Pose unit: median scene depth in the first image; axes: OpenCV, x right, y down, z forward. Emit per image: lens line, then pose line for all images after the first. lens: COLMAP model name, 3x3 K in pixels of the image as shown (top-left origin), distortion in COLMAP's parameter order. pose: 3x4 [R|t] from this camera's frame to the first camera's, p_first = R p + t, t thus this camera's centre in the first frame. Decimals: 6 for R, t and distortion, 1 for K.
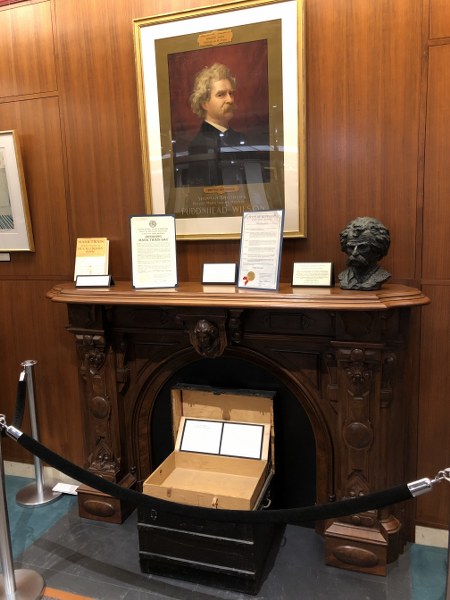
lens RADIAL K [[486.0, 0, 224.4], [0, 486.0, 294.3], [0, 0, 1]] dist [0.011071, 0.007791]
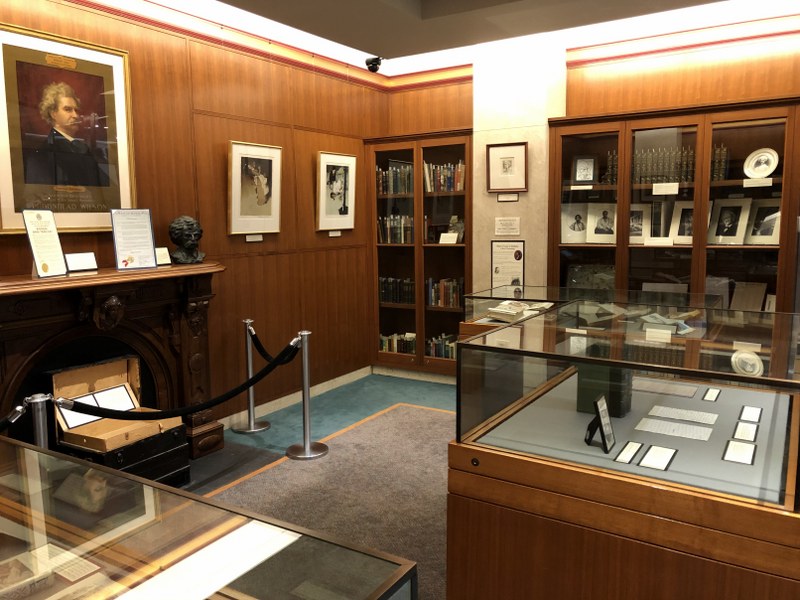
lens RADIAL K [[648.0, 0, 400.1], [0, 648.0, 288.5], [0, 0, 1]] dist [0.011071, 0.007791]
pose [[0.232555, -0.081119, 0.969194, -1.330022], [0.150706, 0.987485, 0.046489, 0.061604], [-0.960836, 0.135252, 0.241870, -0.087109]]
